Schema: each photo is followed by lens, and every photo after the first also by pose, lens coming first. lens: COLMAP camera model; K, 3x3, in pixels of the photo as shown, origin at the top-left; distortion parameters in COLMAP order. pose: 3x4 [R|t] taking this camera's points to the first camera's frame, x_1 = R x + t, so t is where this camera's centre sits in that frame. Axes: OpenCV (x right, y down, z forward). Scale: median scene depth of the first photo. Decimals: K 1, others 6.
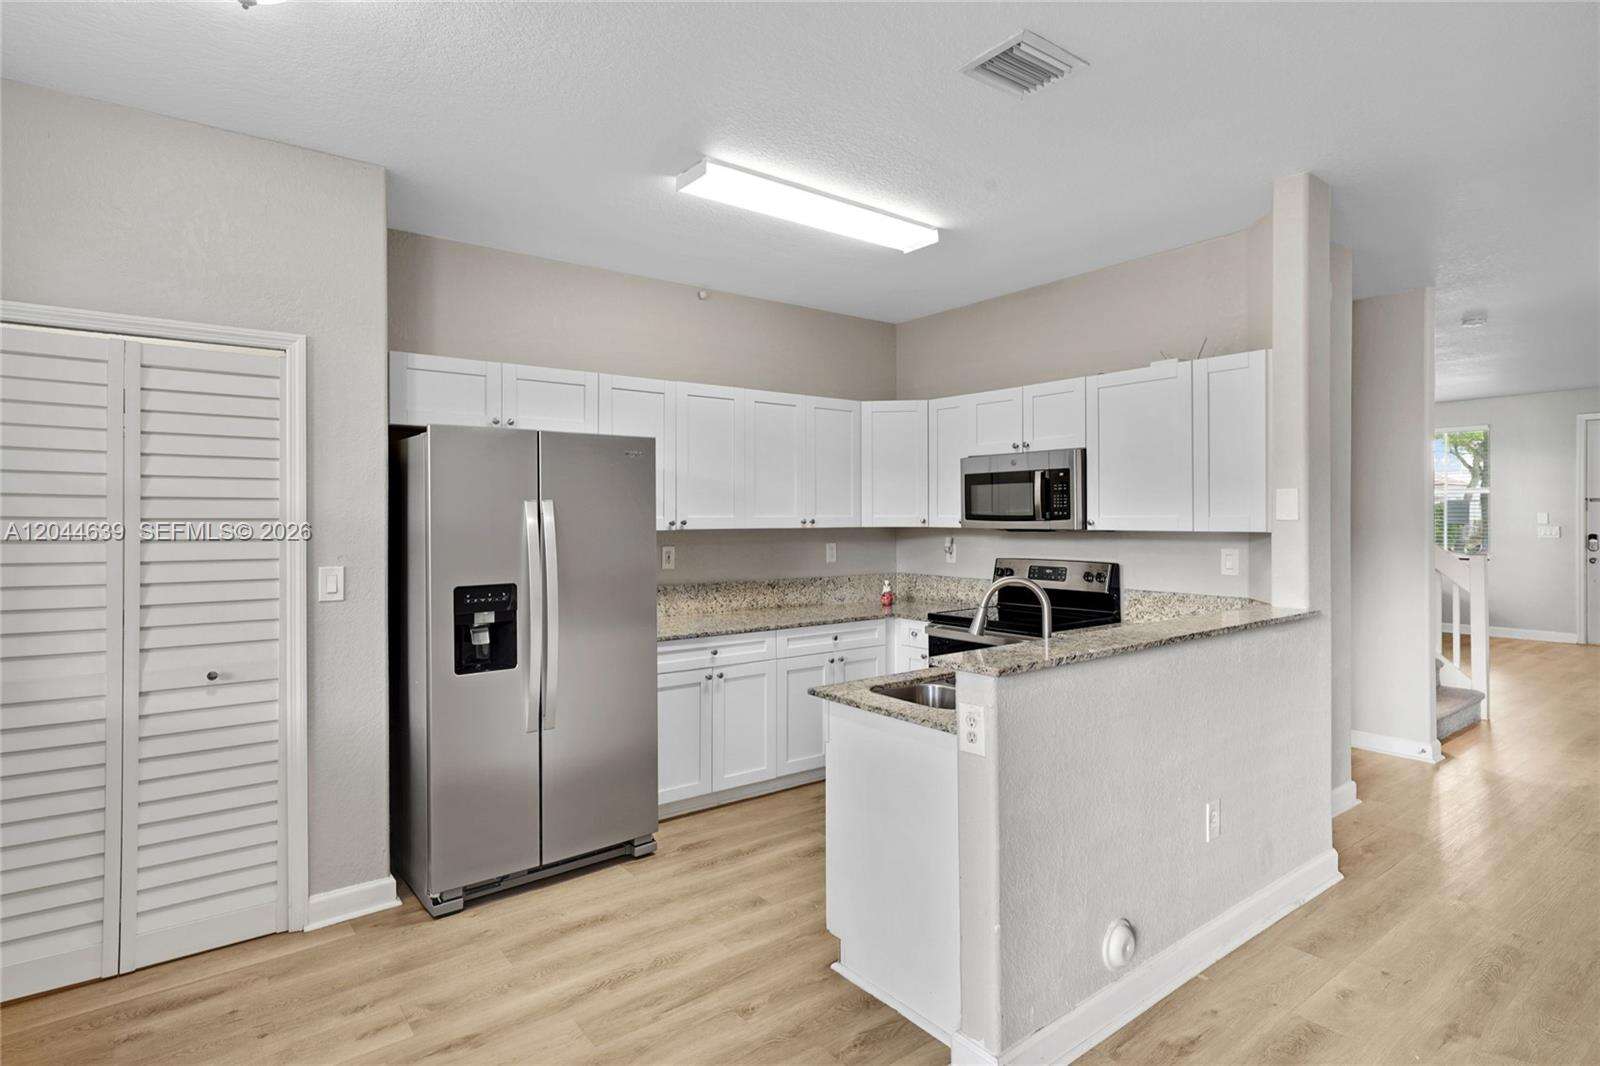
lens RADIAL K [[813.6, 0, 814.5], [0, 813.6, 518.5], [0, 0, 1]] dist [0.001130, -0.001567]
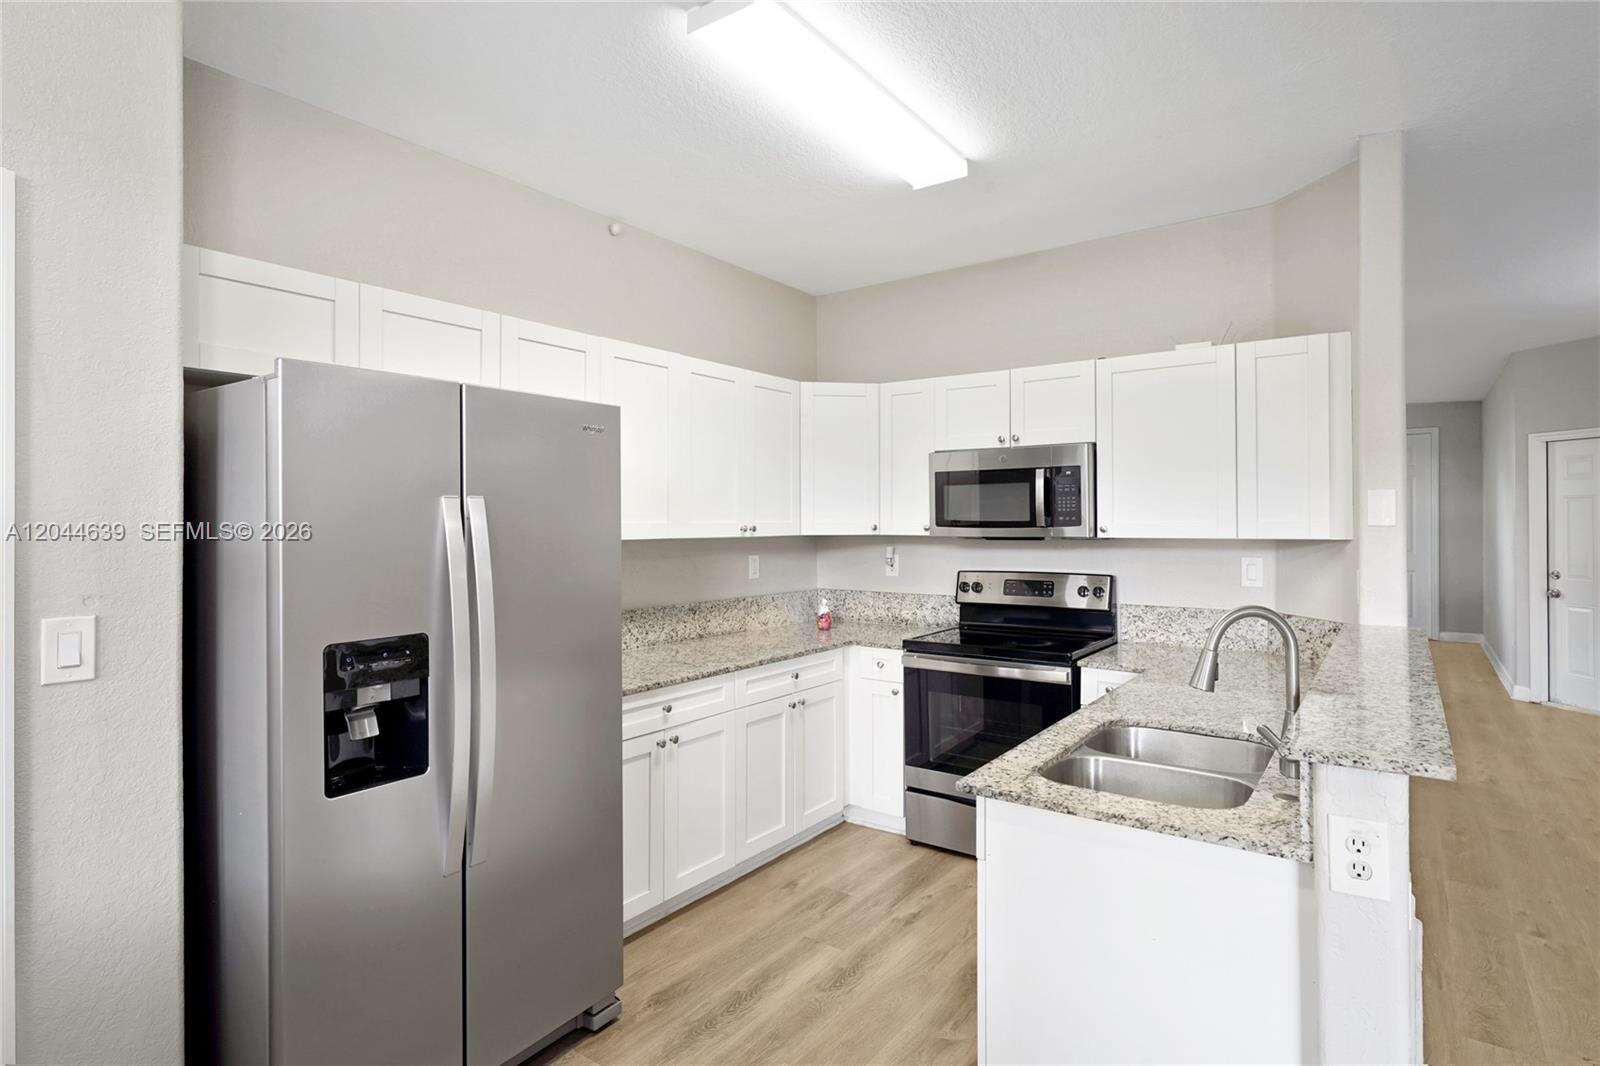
lens RADIAL K [[813.6, 0, 805.5], [0, 813.6, 517.9], [0, 0, 1]] dist [0.001130, -0.001567]
pose [[0.961507, 0.000381, 0.274781, -0.218964], [0.001952, 0.999964, -0.008214, -0.000374], [-0.274774, 0.008434, 0.961472, 0.282609]]
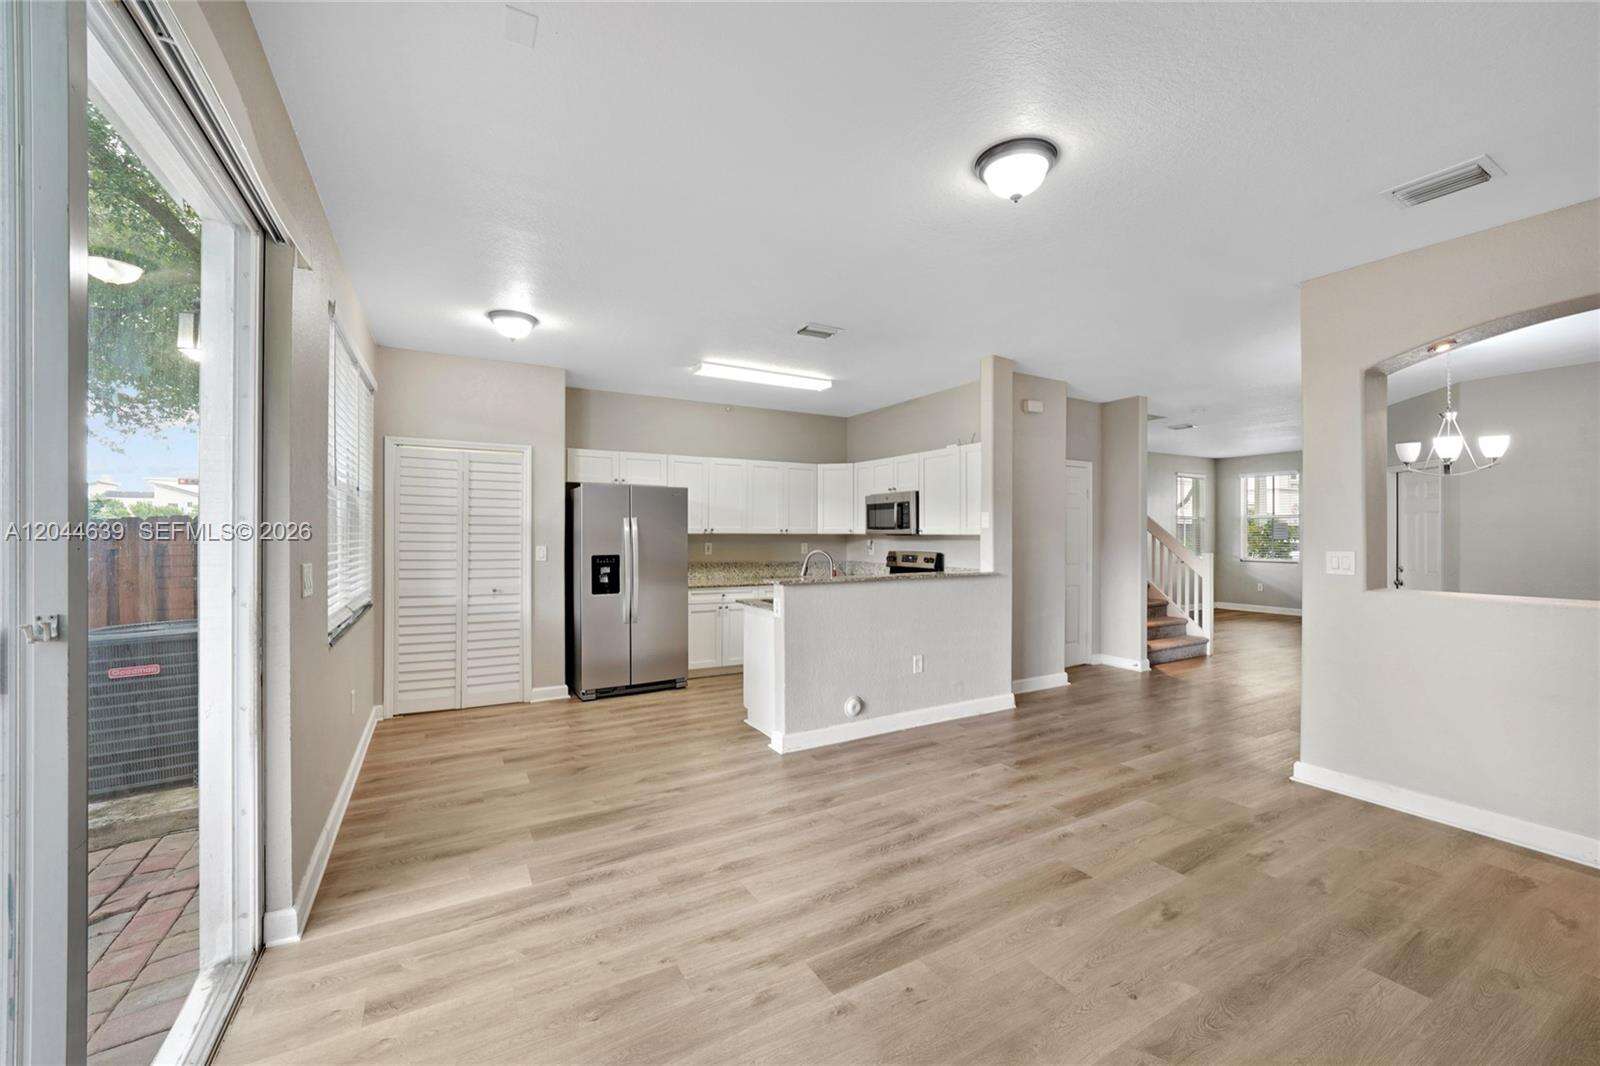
lens RADIAL K [[618.2, 0, 812.1], [0, 618.2, 538.2], [0, 0, 1]] dist [-0.013453, 0.000150]
pose [[0.990935, 0.005135, -0.134241, 0.310822], [-0.004919, 0.999986, 0.001935, 0.023861], [0.134249, -0.001257, 0.990947, -0.487348]]
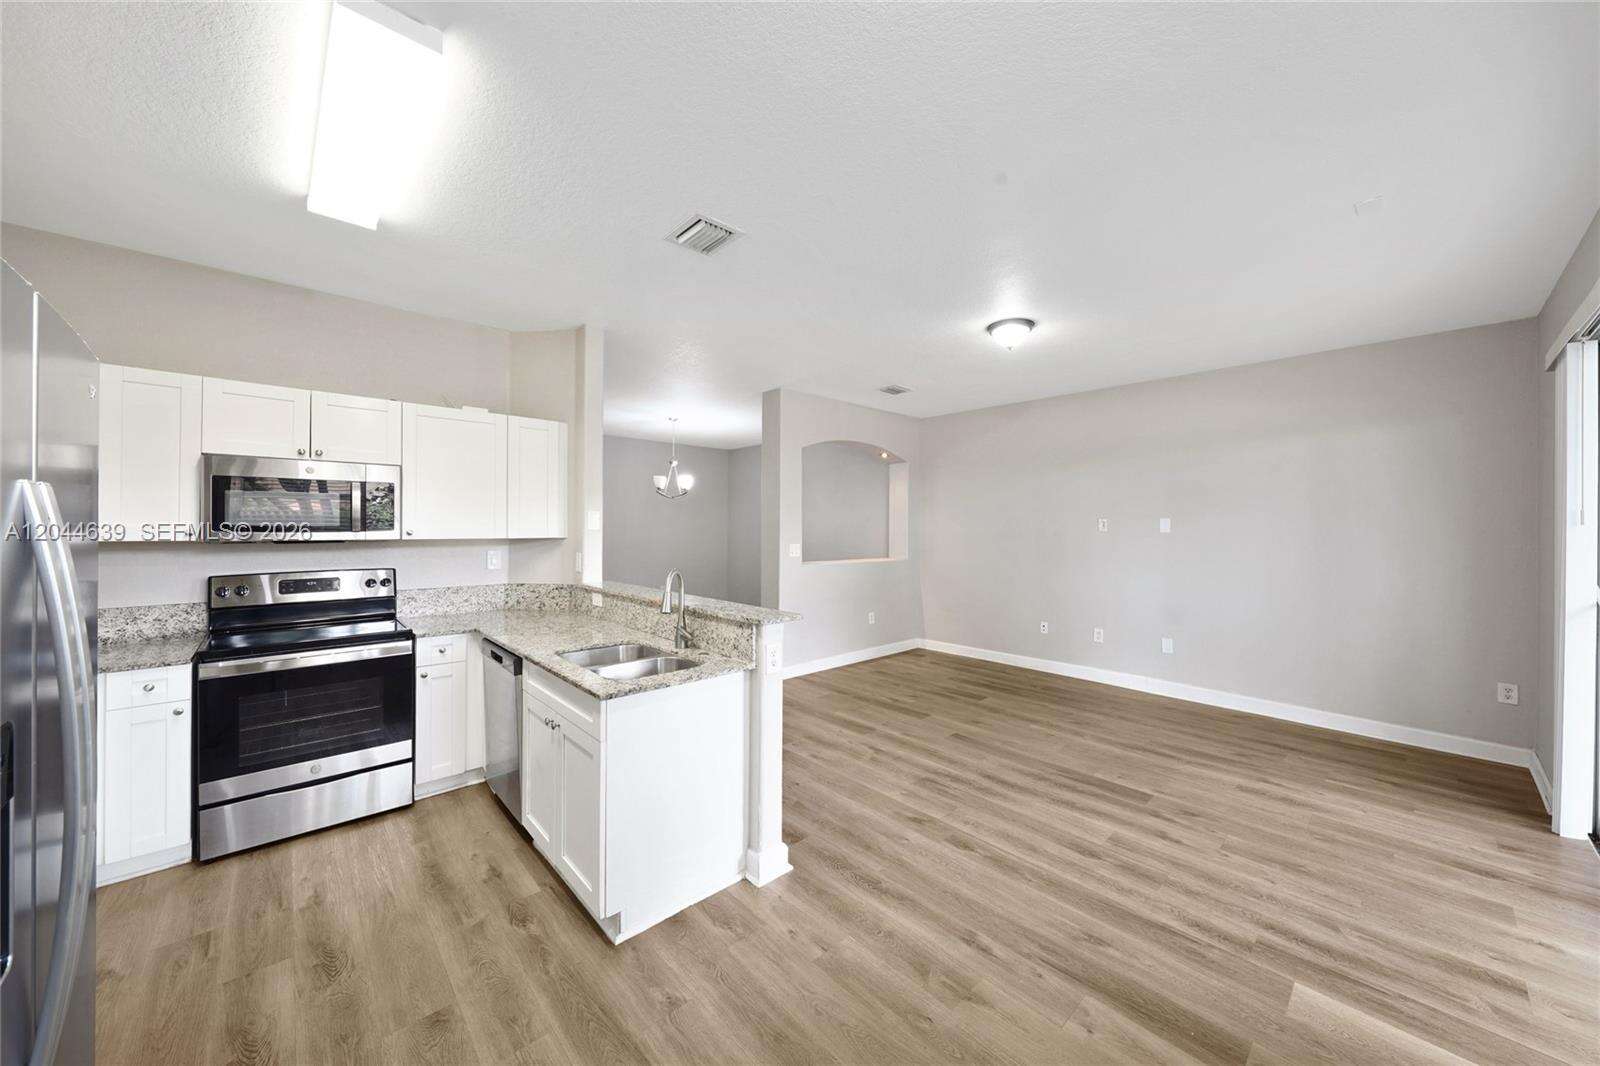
lens RADIAL K [[561.7, 0, 795.3], [0, 561.7, 529.1], [0, 0, 1]] dist [0.001115, -0.000188]
pose [[-0.061134, -0.002451, 0.998127, -0.514199], [-0.000554, 0.999997, 0.002421, -0.002559], [-0.998129, -0.000405, -0.061135, 0.560789]]
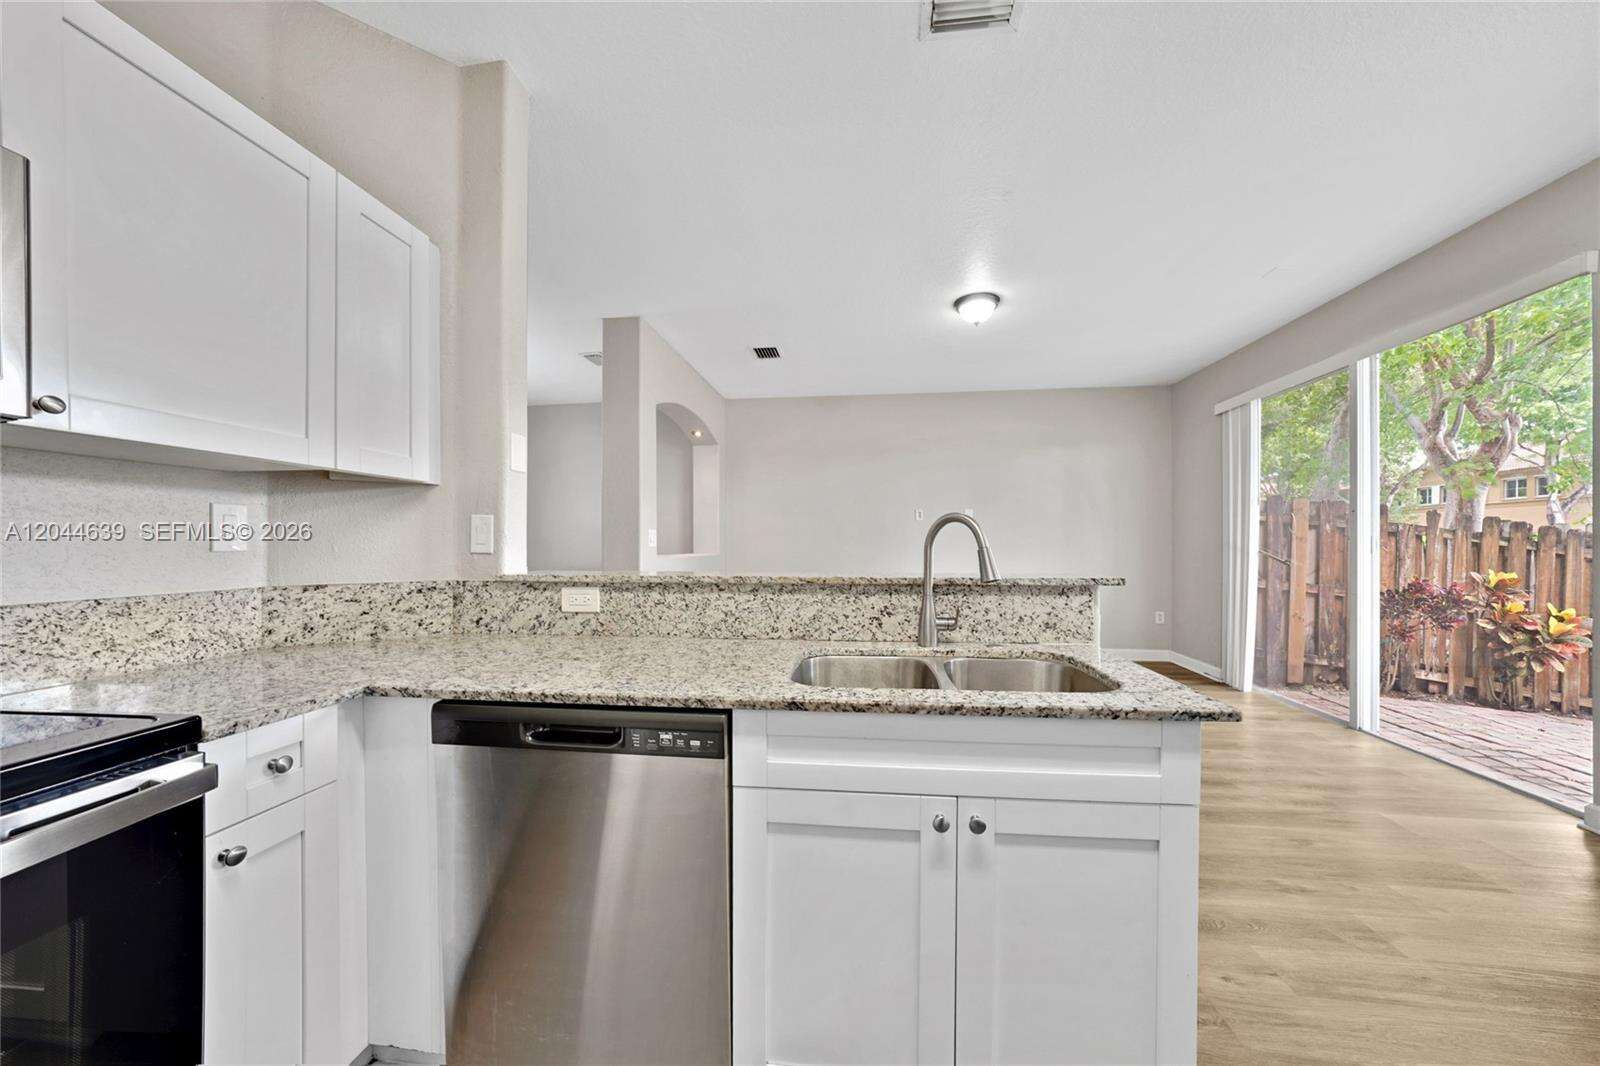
lens RADIAL K [[561.7, 0, 797.6], [0, 561.7, 540.5], [0, 0, 1]] dist [0.001115, -0.000188]
pose [[-0.712315, 0.007531, 0.701820, -0.045246], [0.001976, 0.999960, -0.008726, 0.068996], [-0.701858, -0.004829, -0.712301, 1.042800]]
